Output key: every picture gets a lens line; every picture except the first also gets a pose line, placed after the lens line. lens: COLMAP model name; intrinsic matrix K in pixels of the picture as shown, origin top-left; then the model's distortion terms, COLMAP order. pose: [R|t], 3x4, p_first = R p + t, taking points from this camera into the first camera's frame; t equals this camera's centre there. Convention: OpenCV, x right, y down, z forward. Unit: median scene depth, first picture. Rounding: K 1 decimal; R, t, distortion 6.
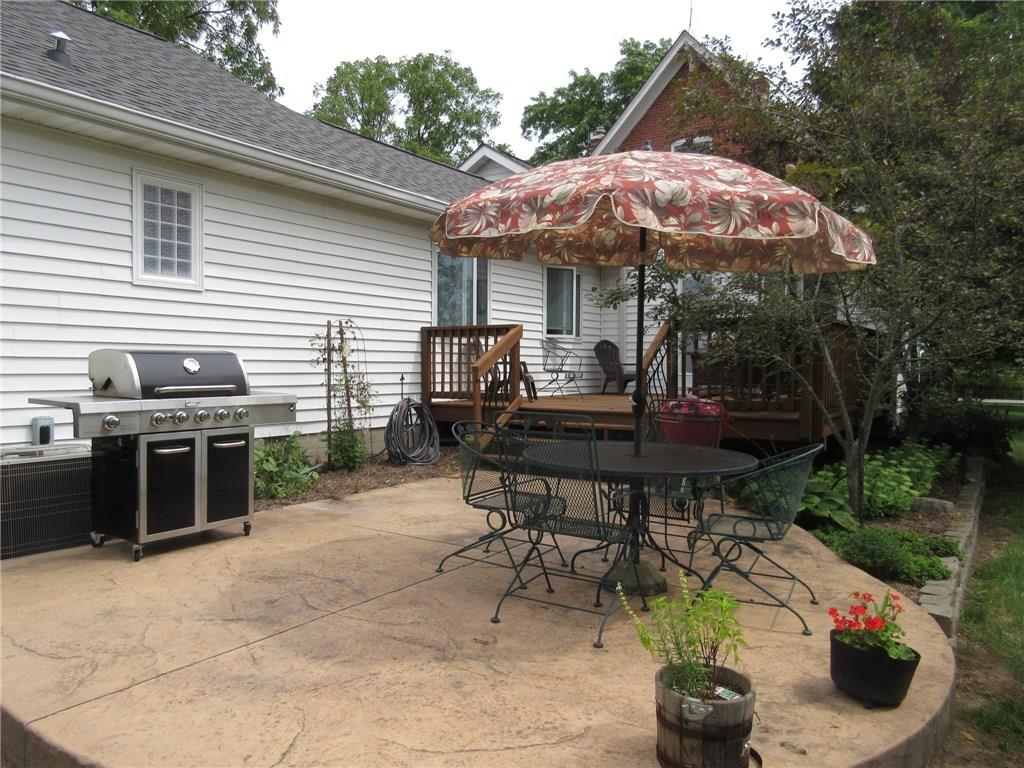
lens RADIAL K [[761.8, 0, 511.9], [0, 761.8, 379.6], [0, 0, 1]] dist [-0.007965, -0.001380]
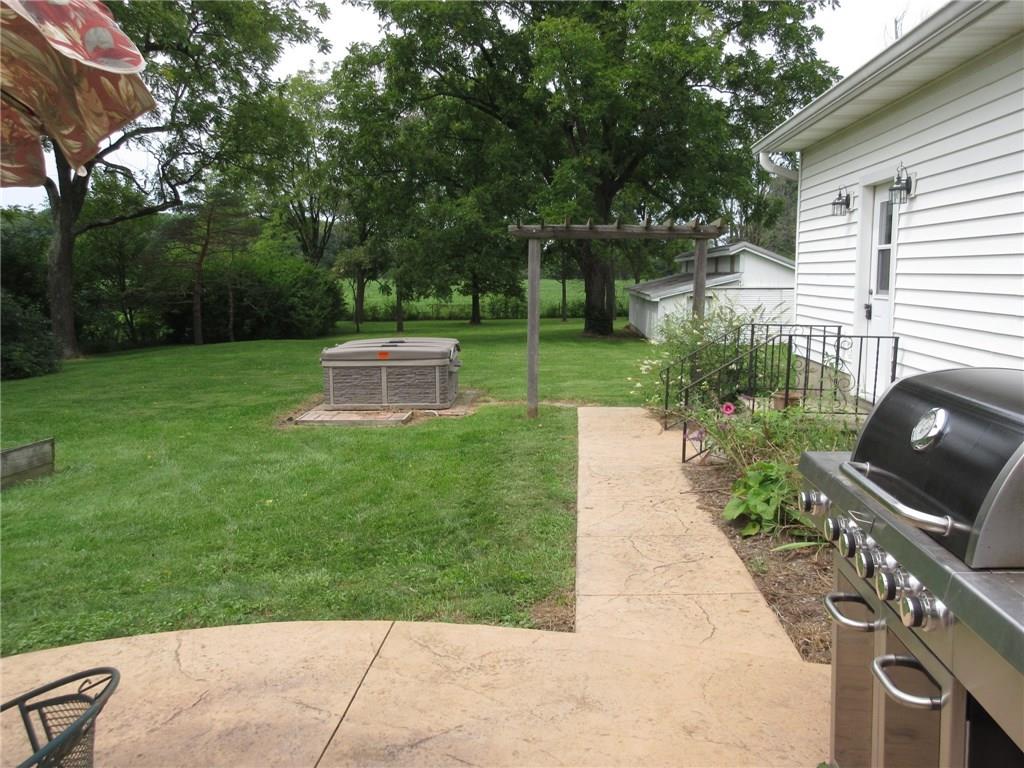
lens RADIAL K [[877.6, 0, 510.7], [0, 877.6, 386.4], [0, 0, 1]] dist [0.010839, 0.005065]
pose [[-0.876349, 0.063448, -0.477479, -0.060403], [-0.002570, 0.990656, 0.136357, -0.111010], [0.481670, 0.120724, -0.867998, 1.507285]]
